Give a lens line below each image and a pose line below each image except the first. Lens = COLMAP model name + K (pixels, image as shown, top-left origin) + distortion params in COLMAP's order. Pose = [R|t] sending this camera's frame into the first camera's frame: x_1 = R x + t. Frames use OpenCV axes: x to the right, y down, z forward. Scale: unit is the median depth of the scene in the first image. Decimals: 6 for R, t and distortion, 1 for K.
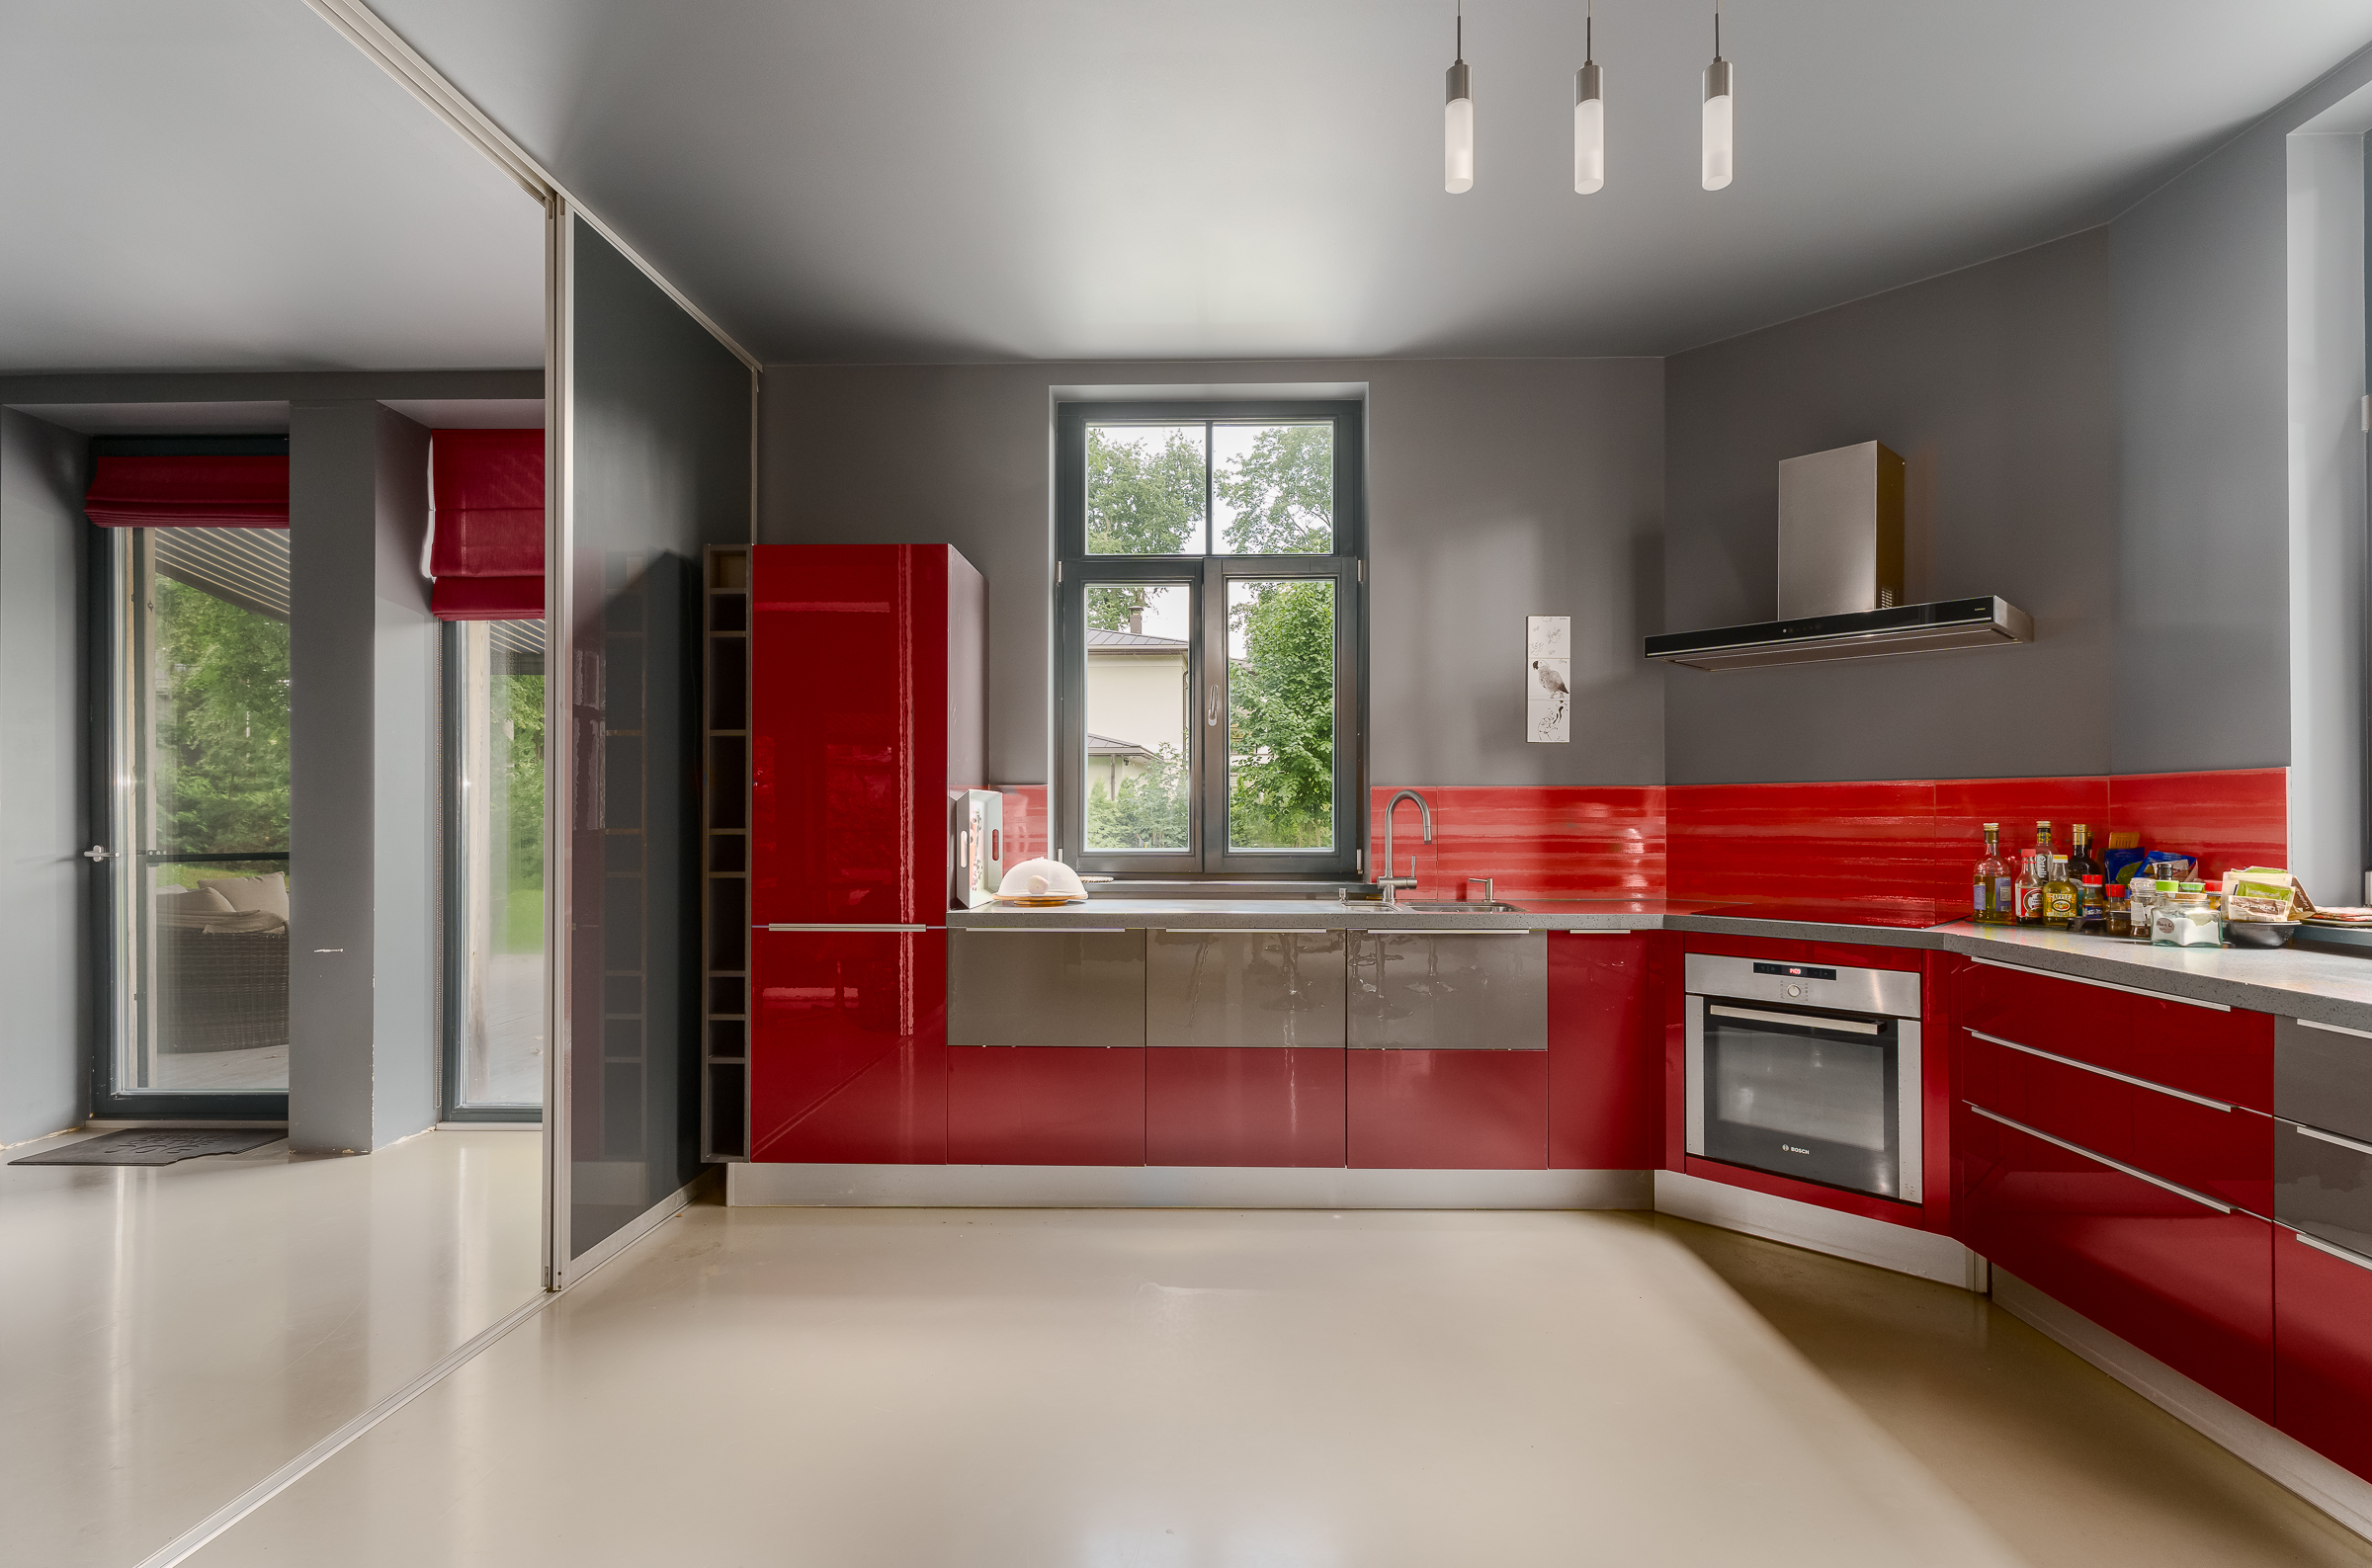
lens RADIAL K [[1101.6, 0, 1191.2], [0, 1101.6, 813.1], [0, 0, 1]] dist [0.005986, -0.000387]
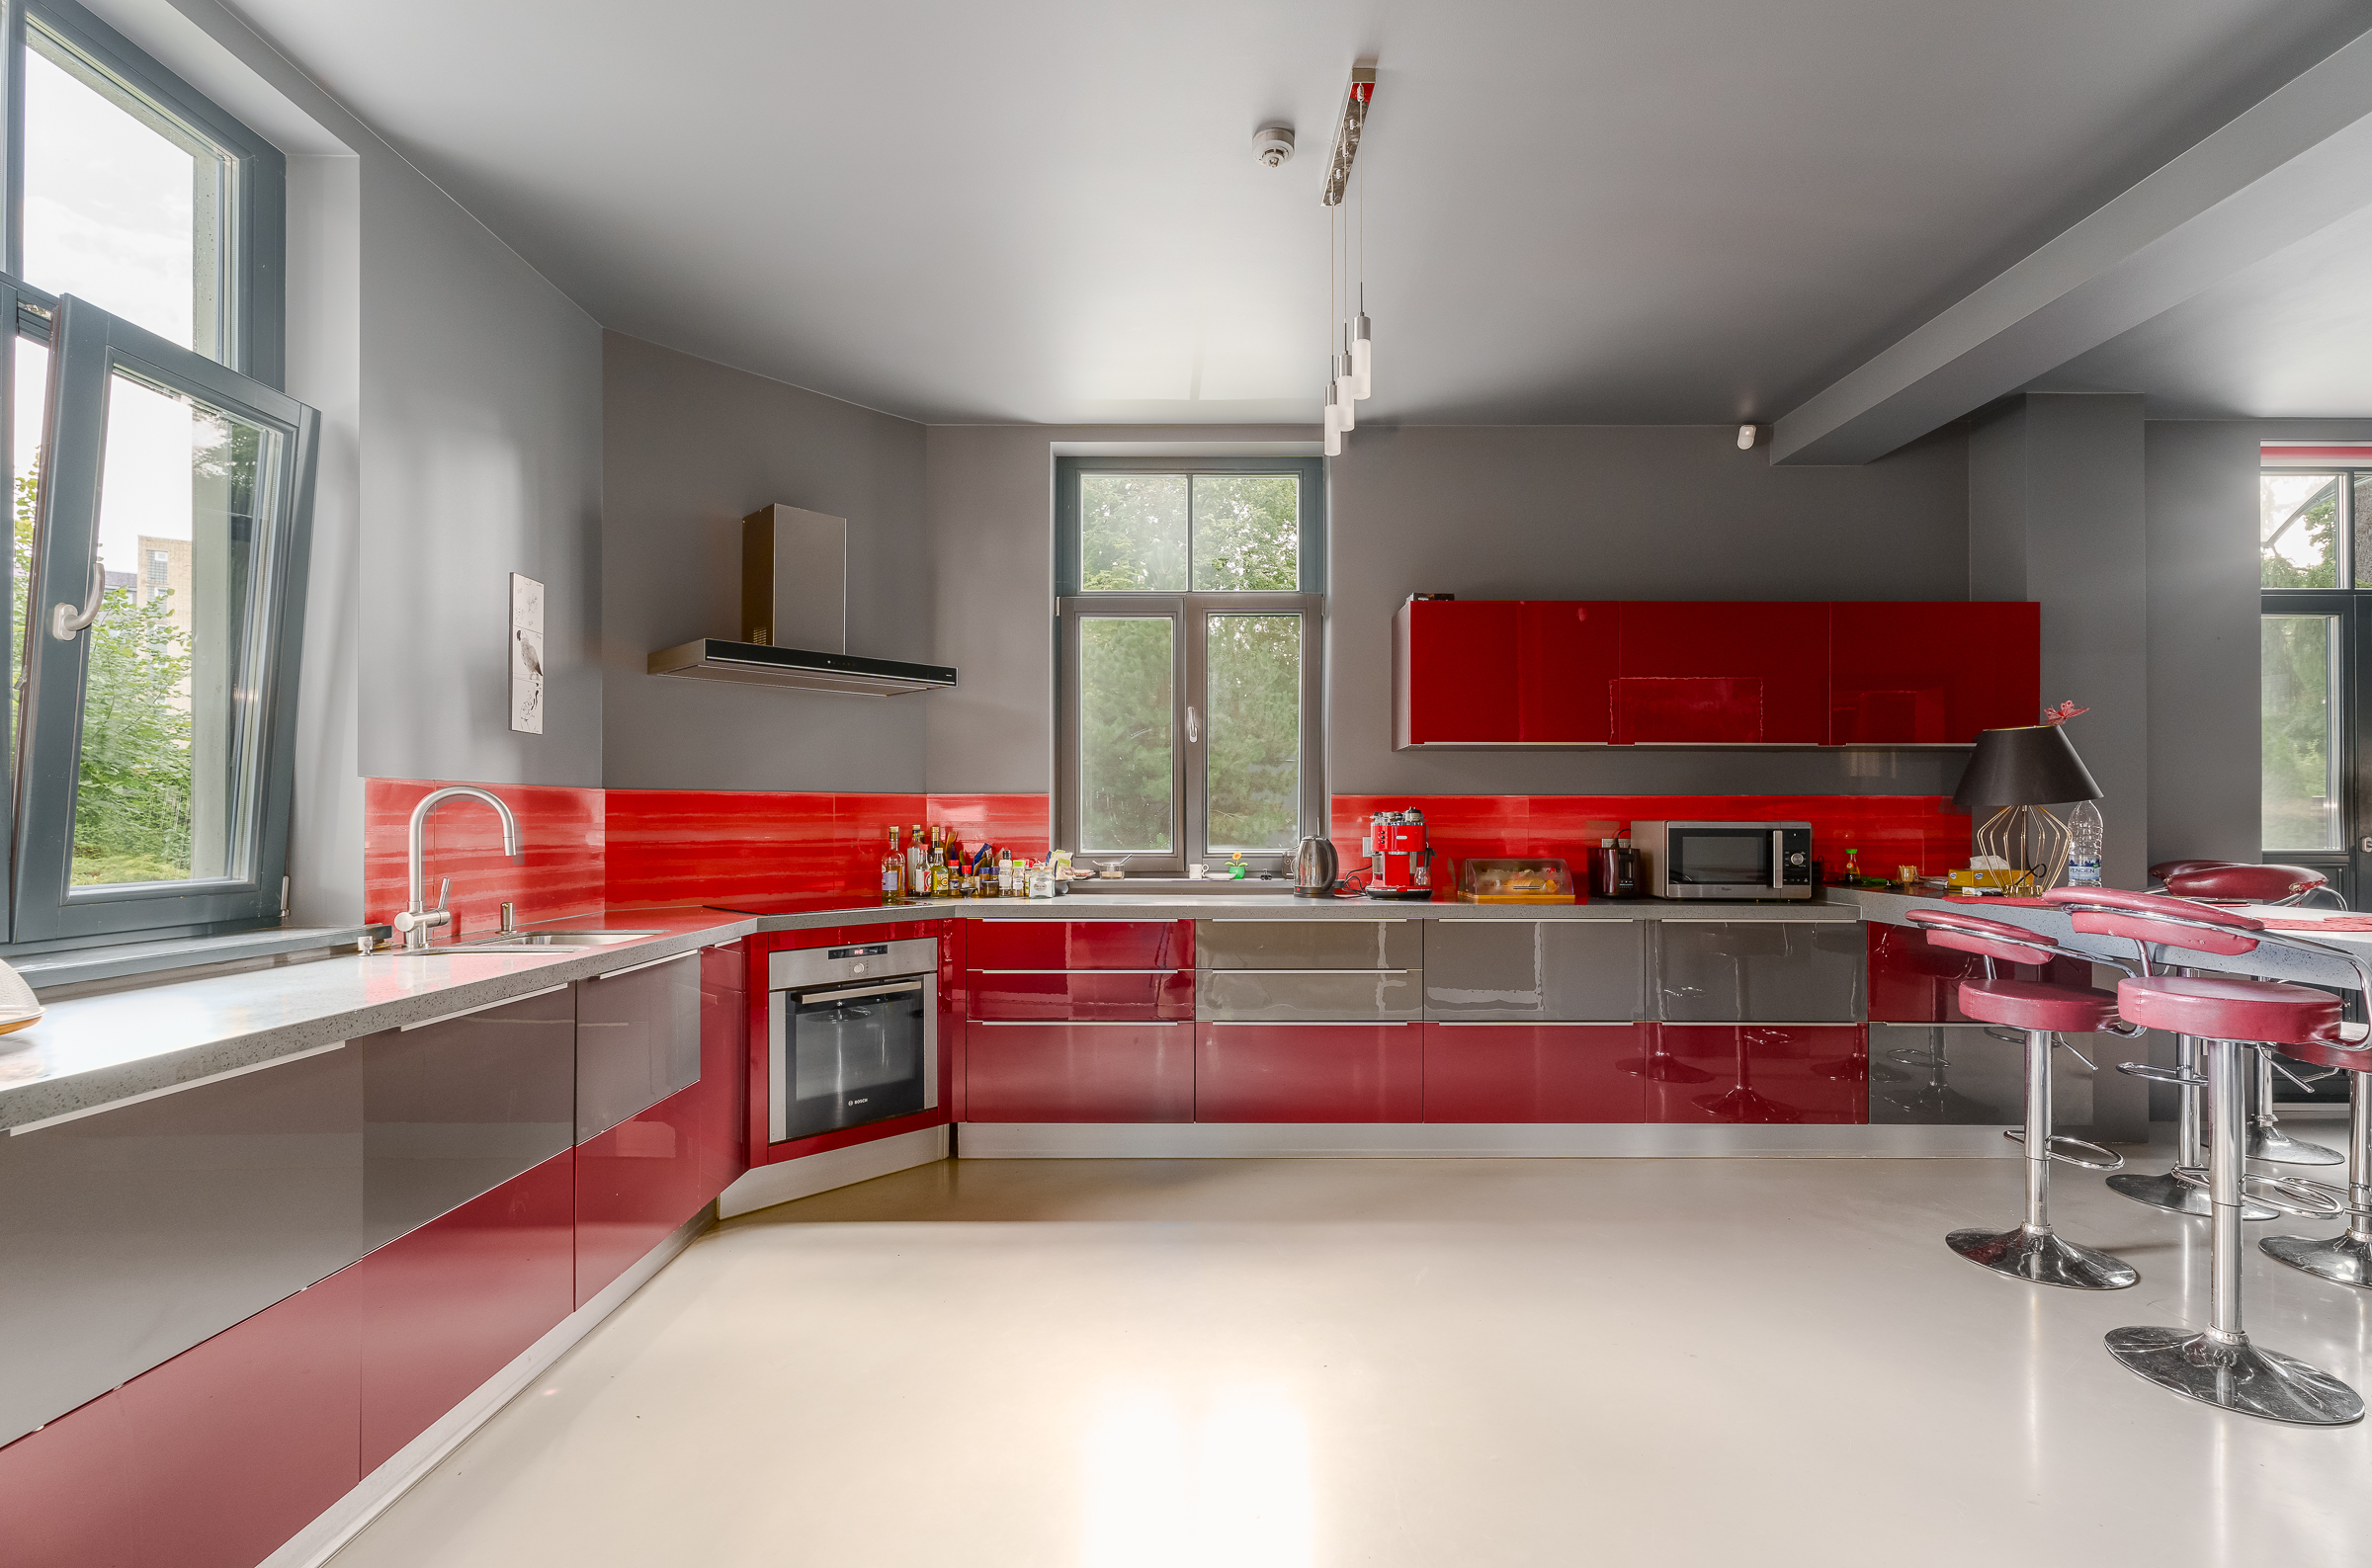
lens RADIAL K [[1101.6, 0, 1203.1], [0, 1101.6, 820.4], [0, 0, 1]] dist [0.005986, -0.000387]
pose [[-0.043525, 0.001819, 0.999051, -0.585642], [-0.001199, 0.999998, -0.001873, 0.002597], [-0.999052, -0.001279, -0.043523, 0.603961]]
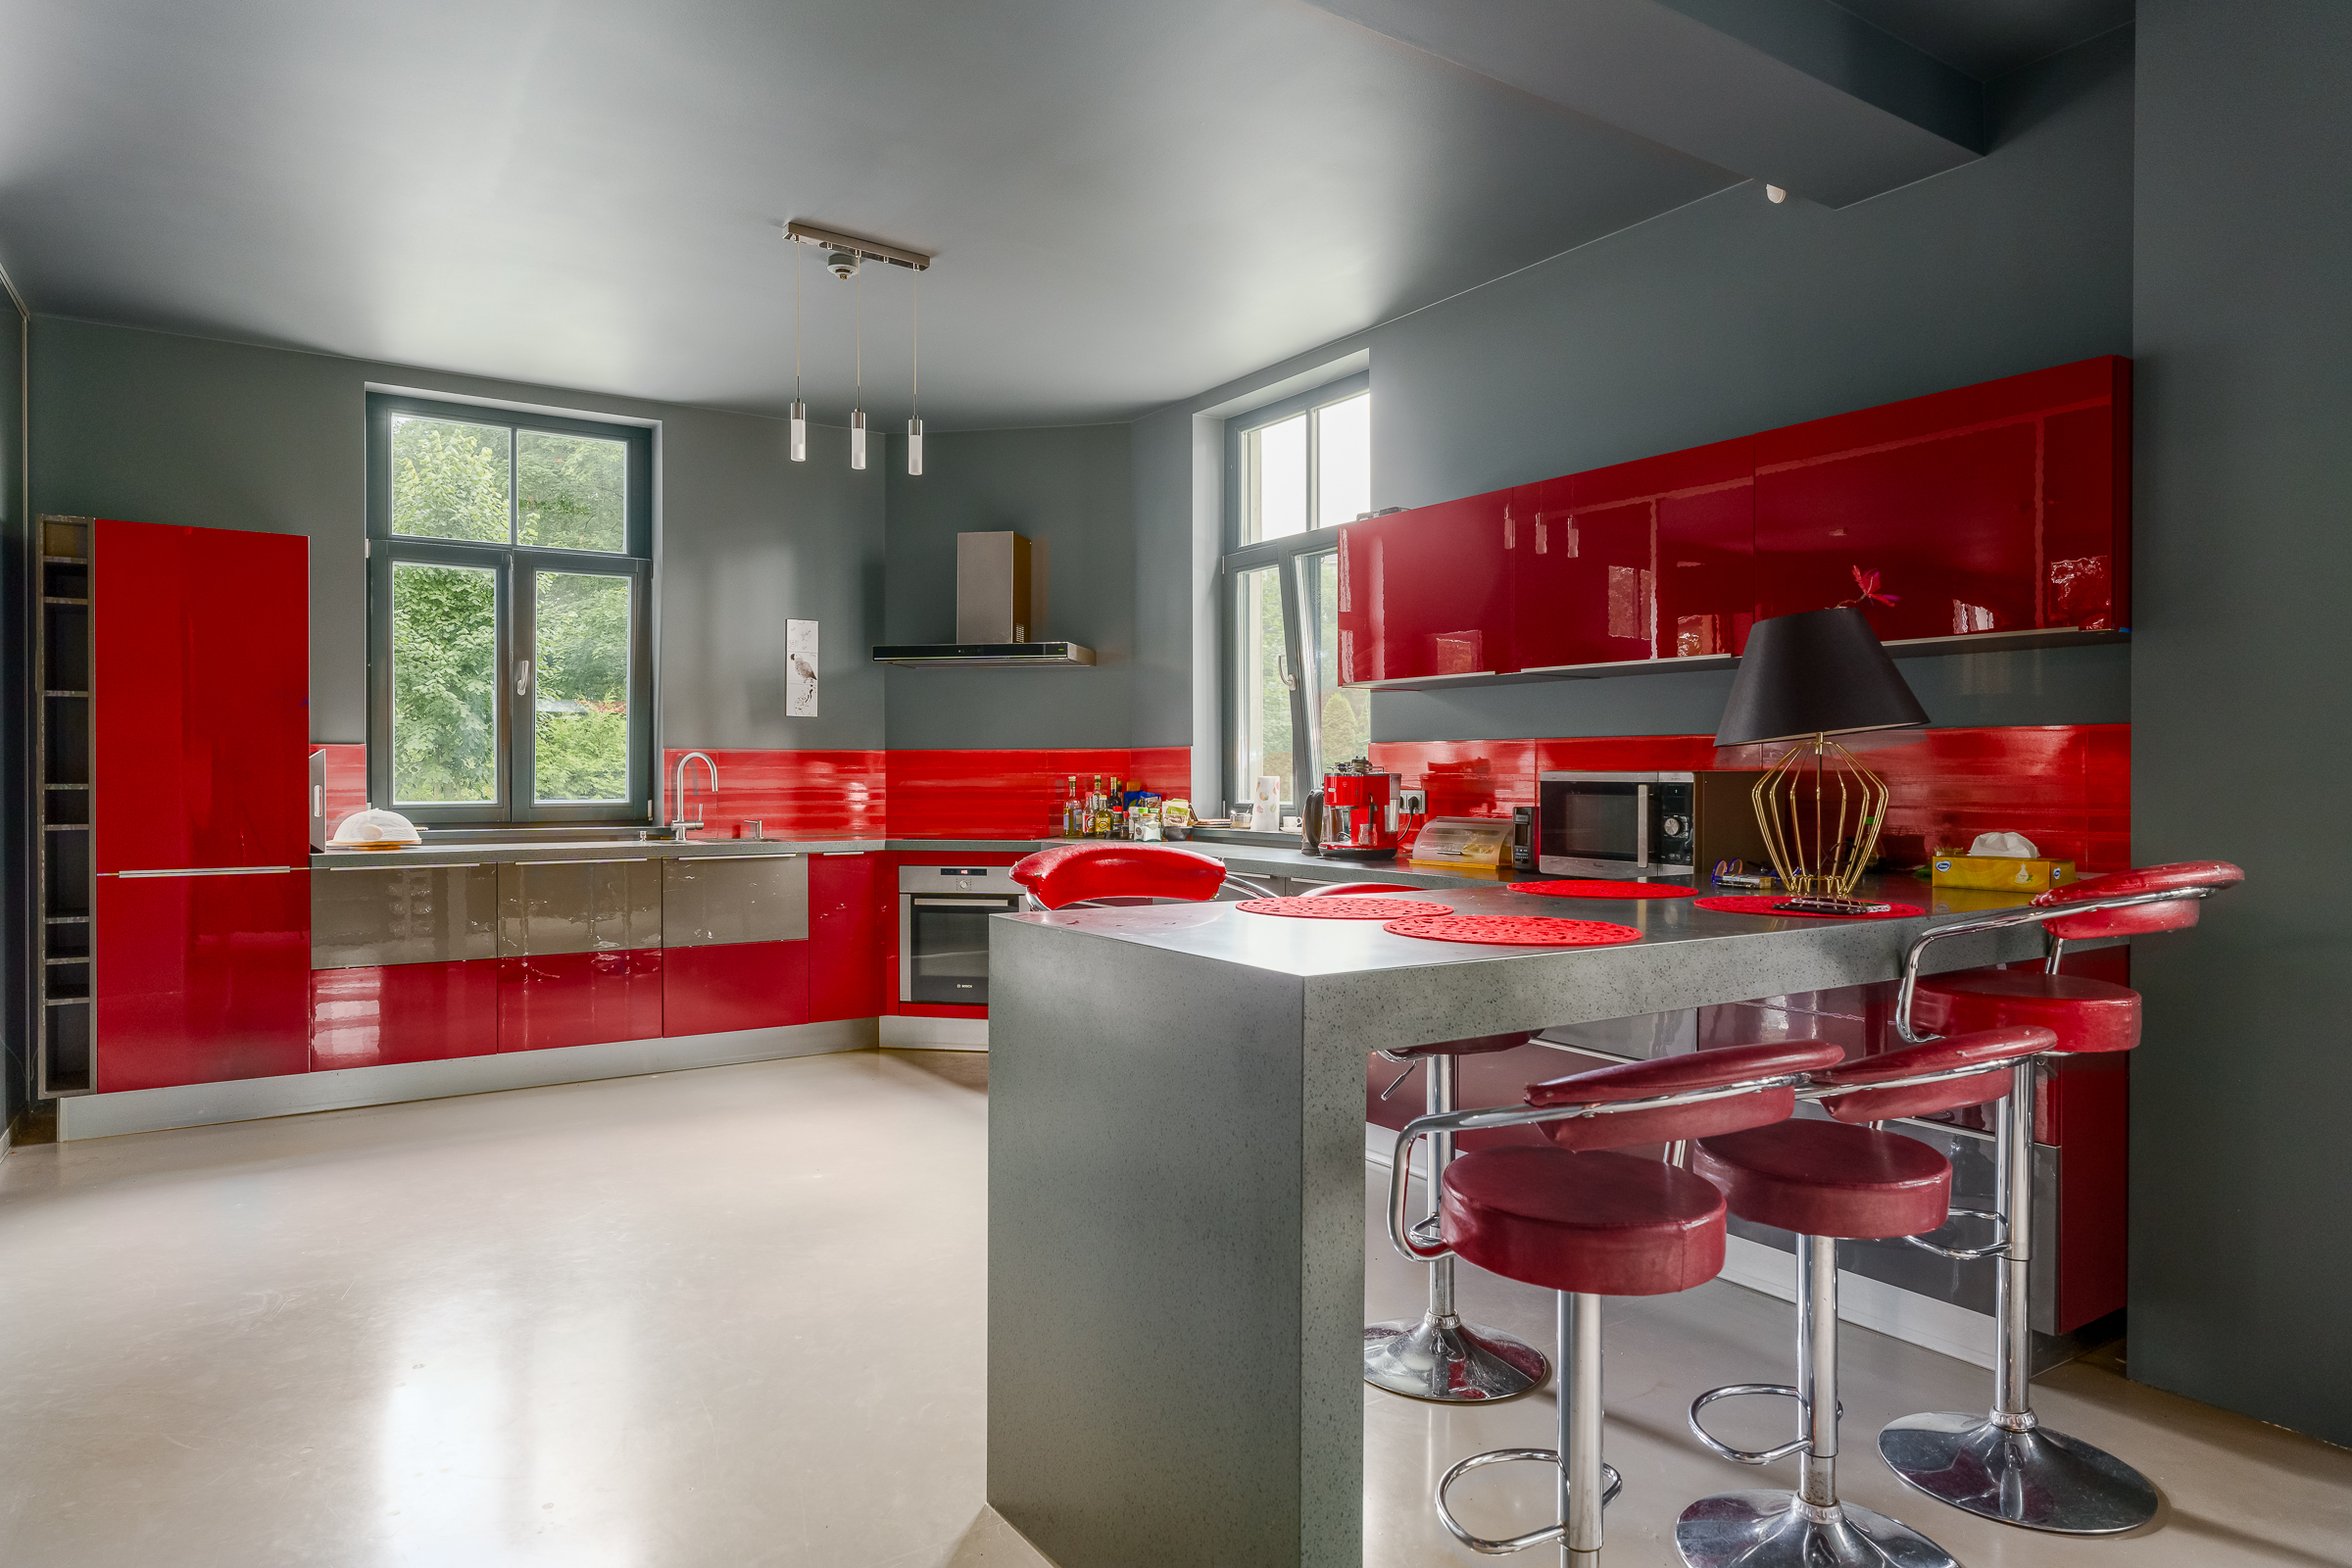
lens RADIAL K [[1420.5, 0, 1156.2], [0, 1420.5, 783.1], [0, 0, 1]] dist [-0.005654, 0.002086]
pose [[0.822305, -0.003680, 0.569036, -0.329175], [-0.001359, 0.999964, 0.008431, 0.000588], [-0.569046, -0.007706, 0.822270, -0.711768]]
